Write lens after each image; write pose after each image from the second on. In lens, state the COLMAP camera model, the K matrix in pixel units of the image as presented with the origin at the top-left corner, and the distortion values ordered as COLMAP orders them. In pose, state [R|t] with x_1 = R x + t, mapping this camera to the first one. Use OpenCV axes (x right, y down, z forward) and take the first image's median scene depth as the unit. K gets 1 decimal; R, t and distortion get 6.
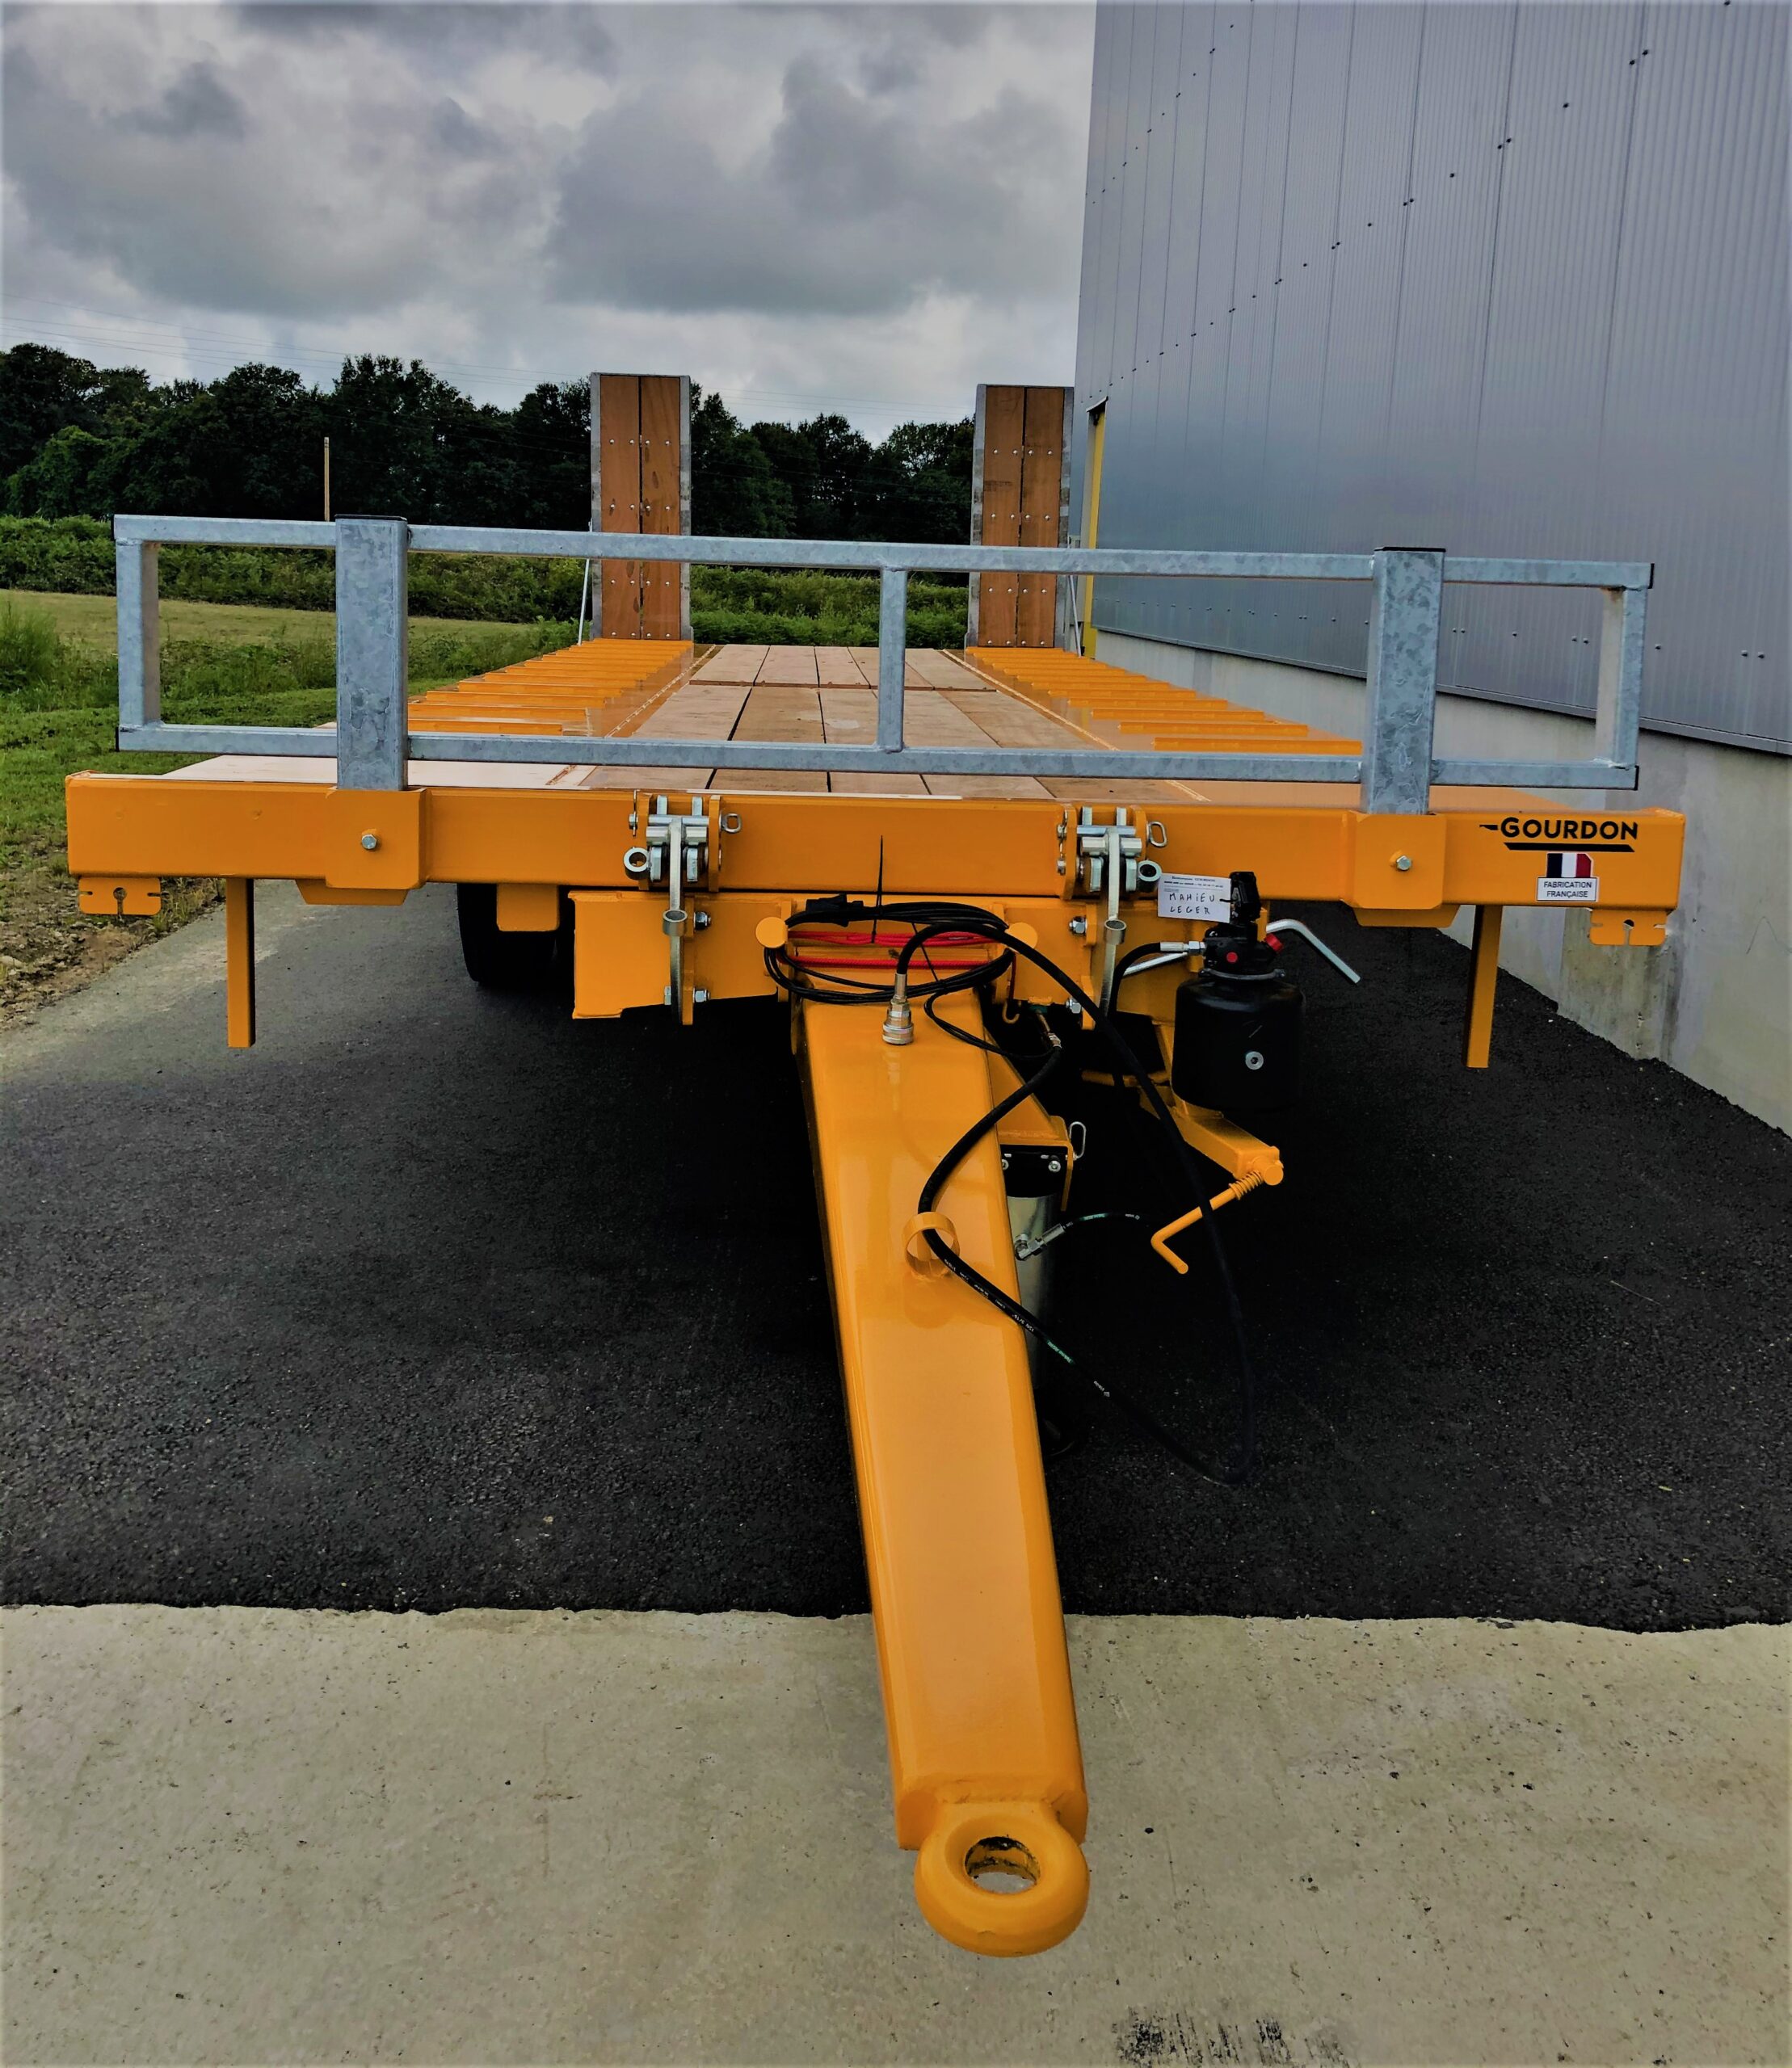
lens RADIAL K [[1909.3, 0, 896.0], [0, 1909.3, 1034.0], [0, 0, 1]] dist [0.005379, -0.013415]
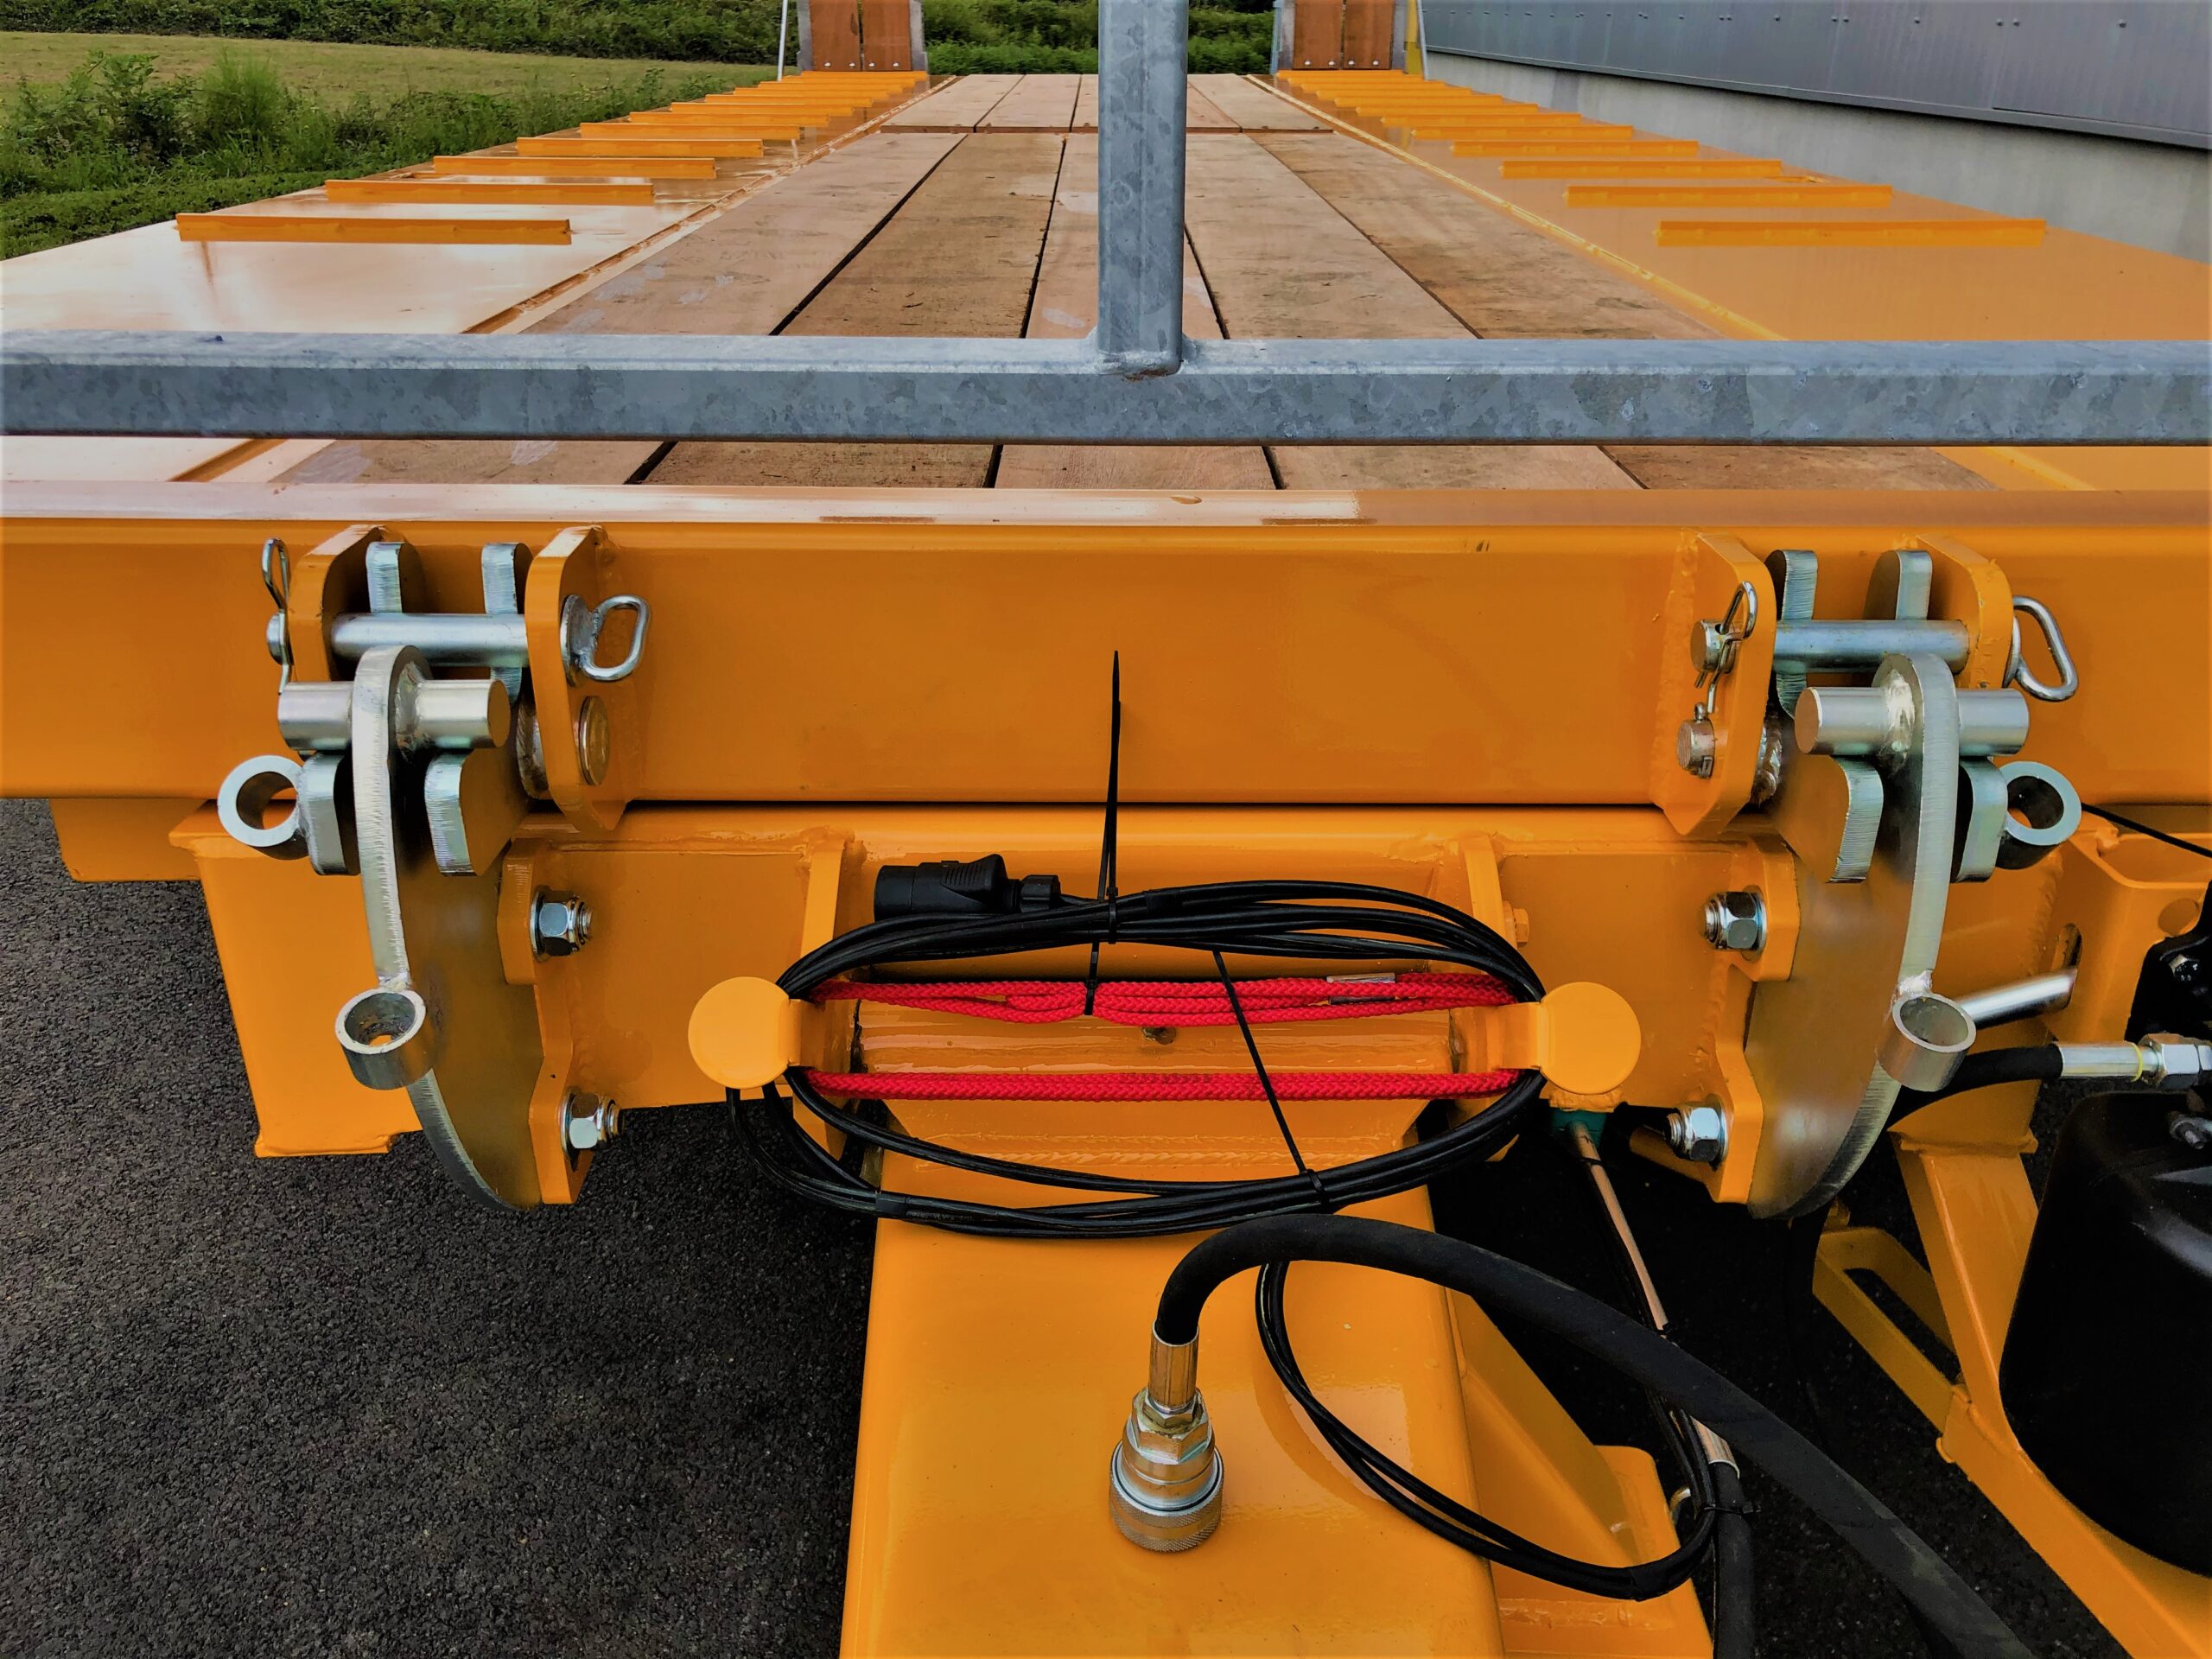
lens RADIAL K [[1750.1, 0, 1116.0], [0, 1750.1, 858.7], [0, 0, 1]] dist [-0.053422, 0.101201]
pose [[0.998966, -0.004770, -0.045206, 0.002287], [0.014462, 0.976161, 0.216564, -0.055301], [0.043096, -0.216994, 0.975221, 0.299820]]
